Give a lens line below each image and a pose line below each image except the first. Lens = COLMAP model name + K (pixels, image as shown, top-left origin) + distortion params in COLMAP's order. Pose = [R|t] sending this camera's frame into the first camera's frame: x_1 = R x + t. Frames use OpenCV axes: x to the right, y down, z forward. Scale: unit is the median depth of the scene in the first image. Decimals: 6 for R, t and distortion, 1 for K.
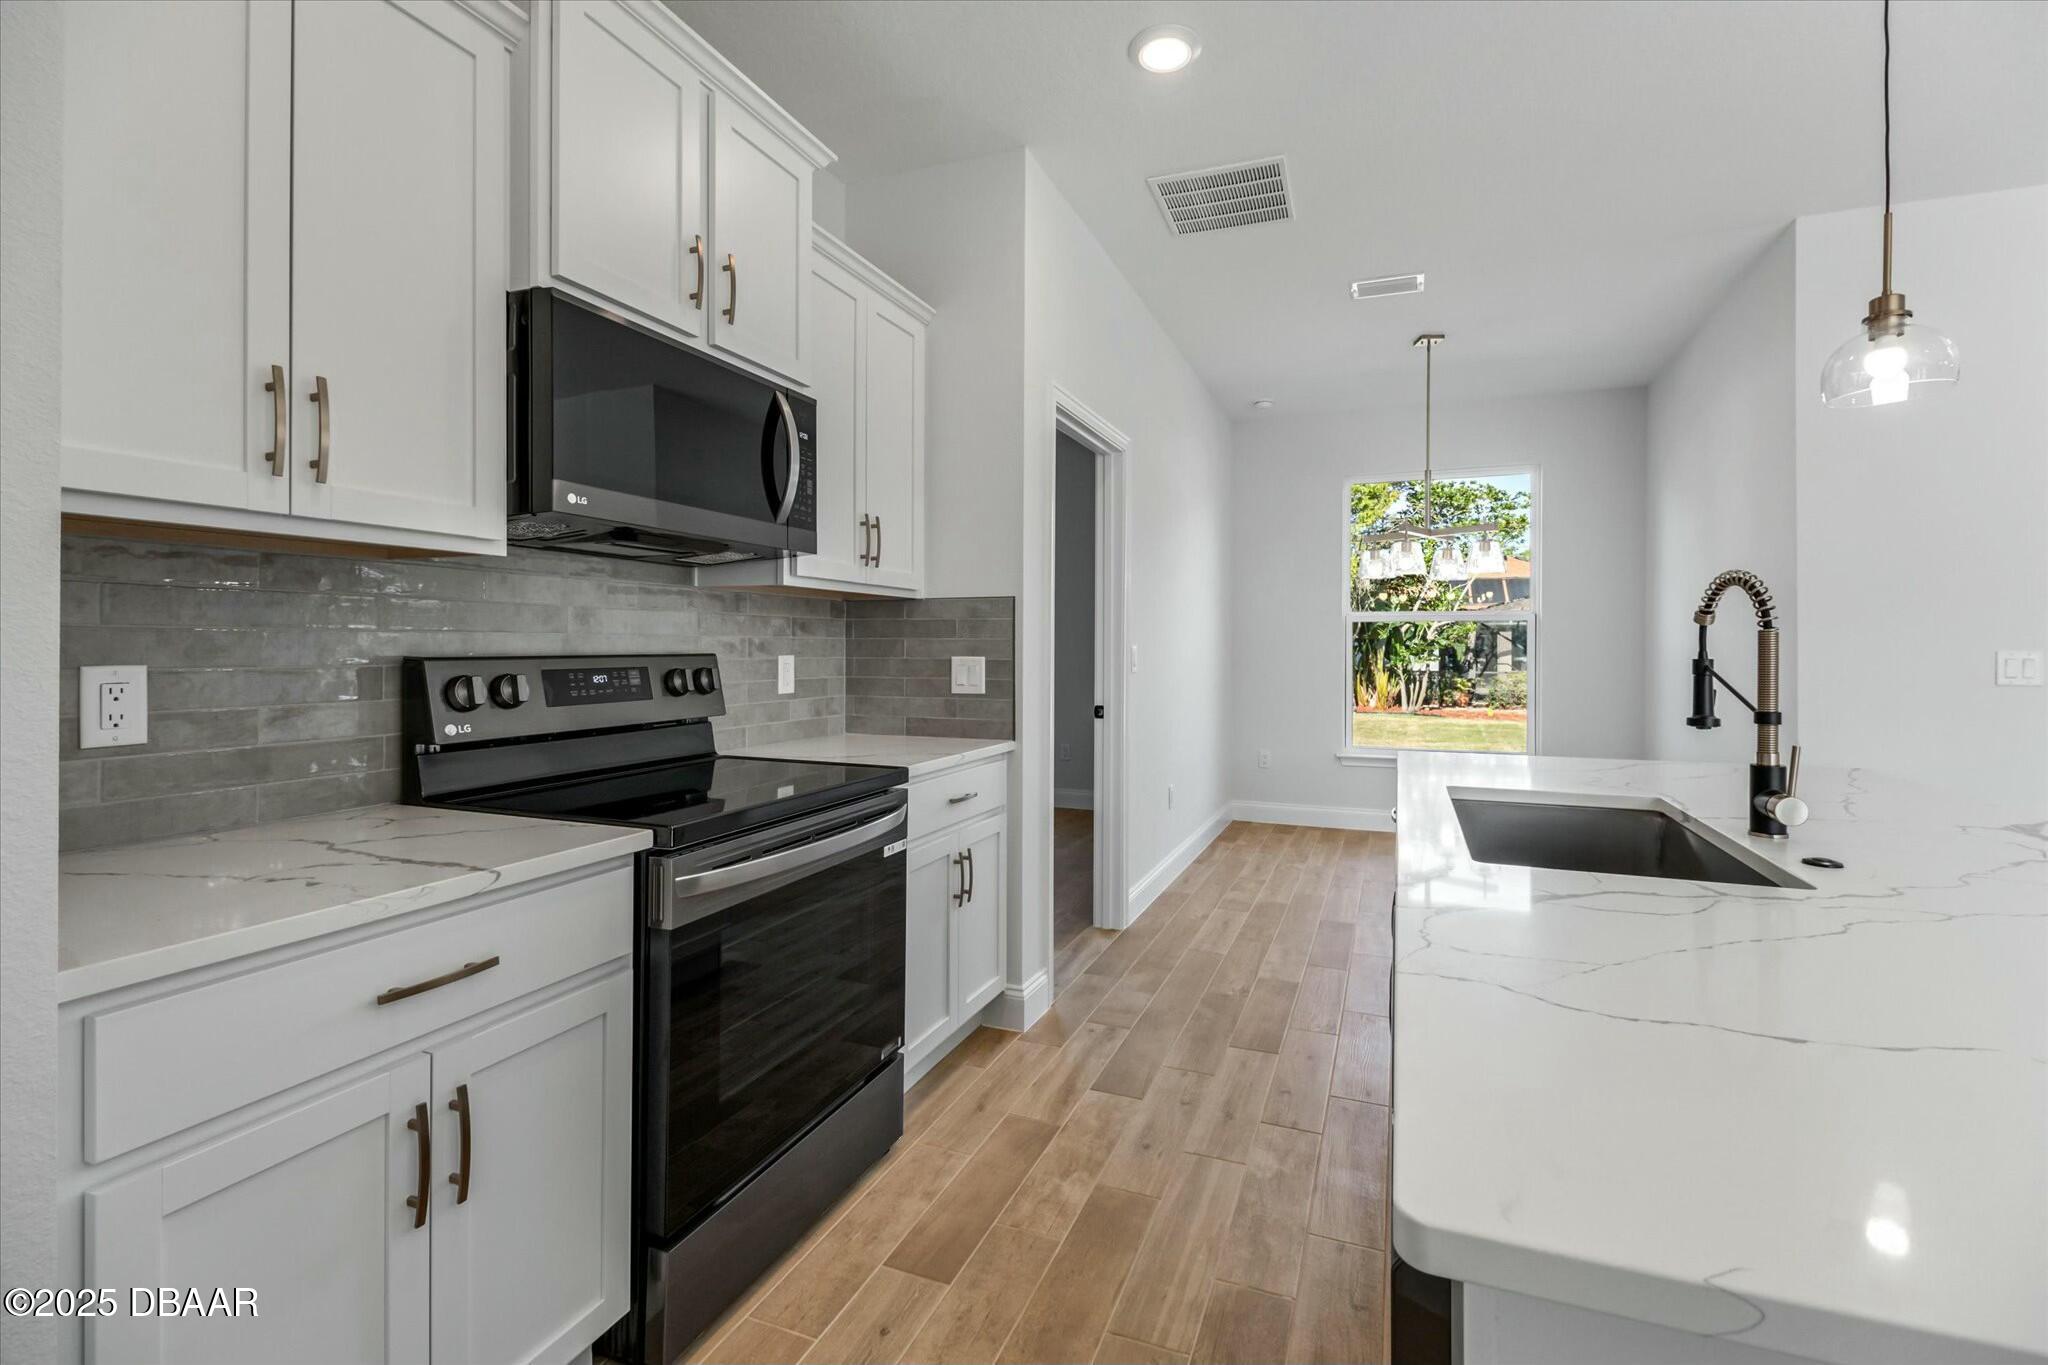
lens RADIAL K [[906.4, 0, 1044.6], [0, 906.4, 653.6], [0, 0, 1]] dist [-0.005173, -0.005673]
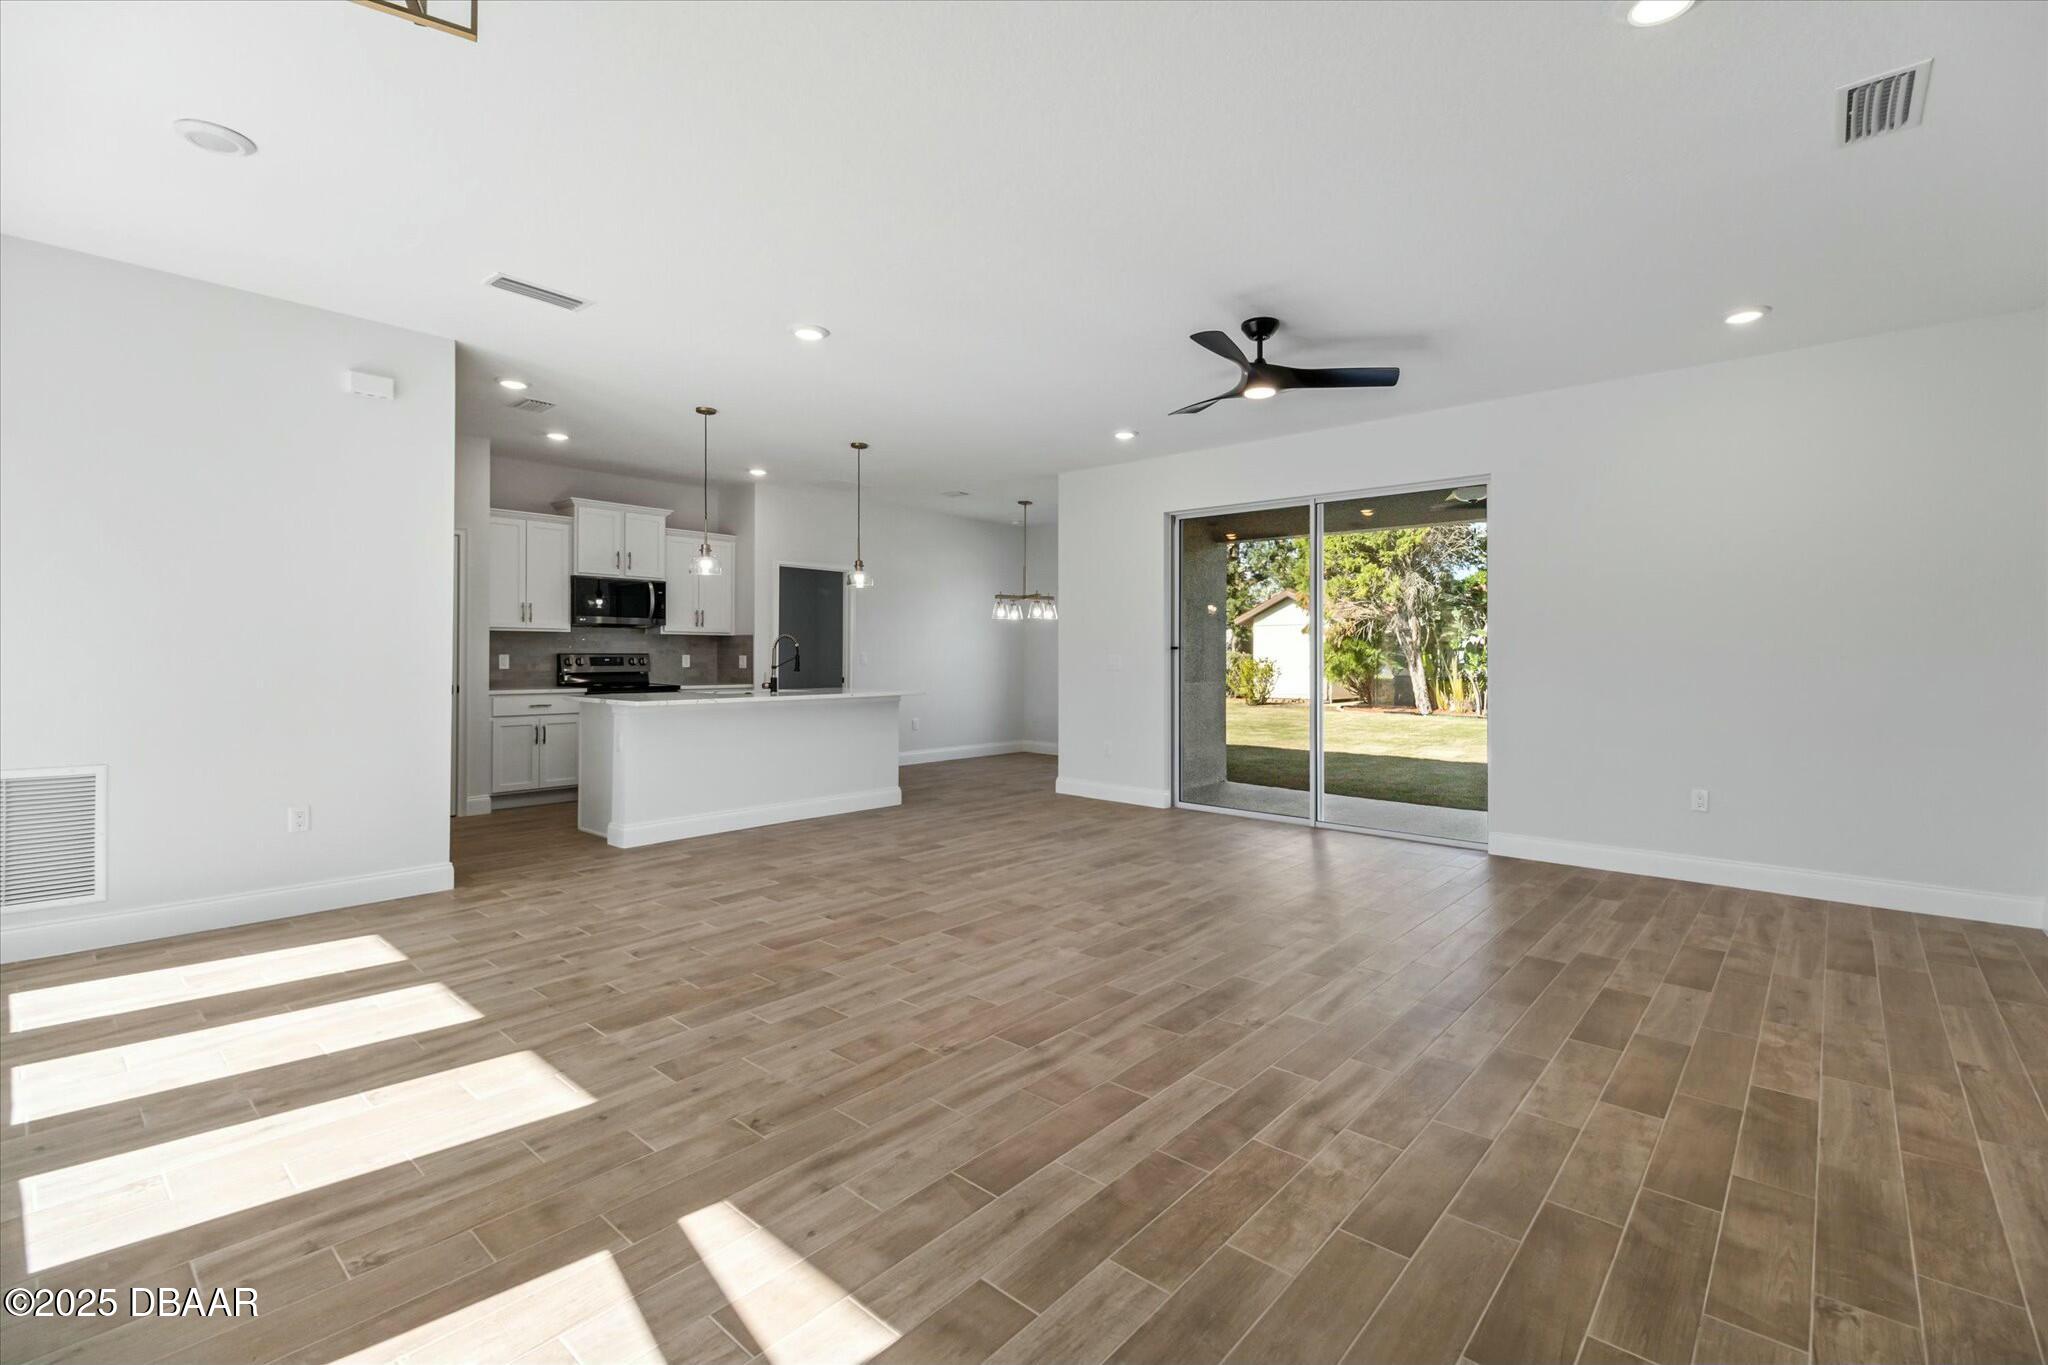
lens RADIAL K [[906.4, 0, 1036.9], [0, 906.4, 678.8], [0, 0, 1]] dist [-0.005173, -0.005673]
pose [[0.936247, 0.019339, -0.350809, 2.524800], [-0.011414, 0.999631, 0.024642, -0.007825], [0.351156, -0.019067, 0.936123, -1.935623]]
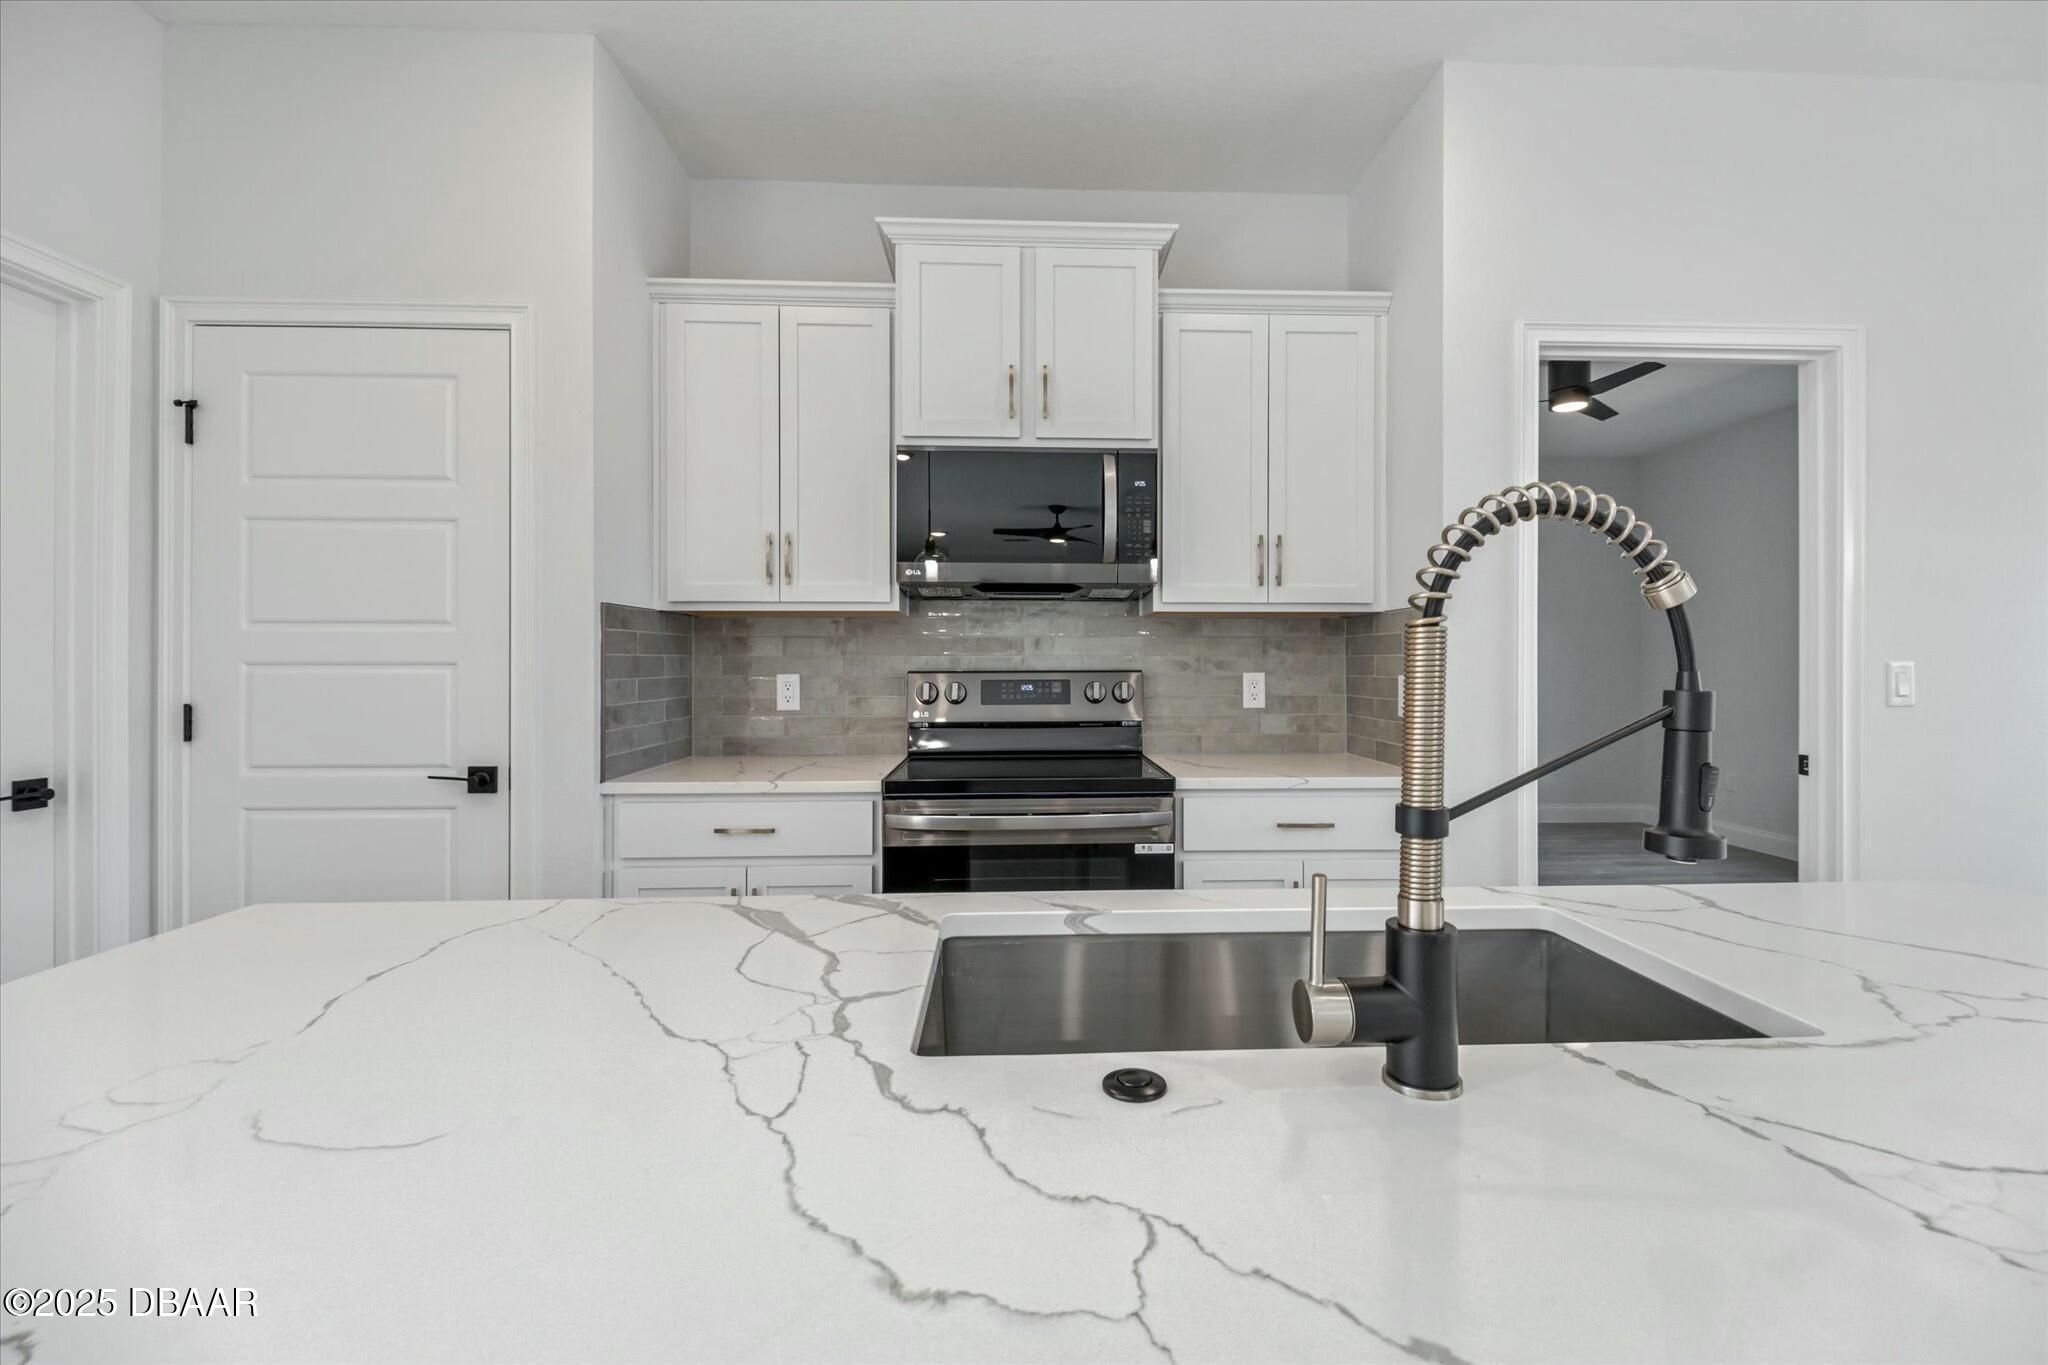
lens RADIAL K [[906.4, 0, 1038.8], [0, 906.4, 669.9], [0, 0, 1]] dist [-0.005173, -0.005673]
pose [[0.381262, 0.004203, -0.924457, 0.807980], [-0.004917, 0.999985, 0.002519, -0.003322], [0.924454, 0.003585, 0.381277, 0.461631]]
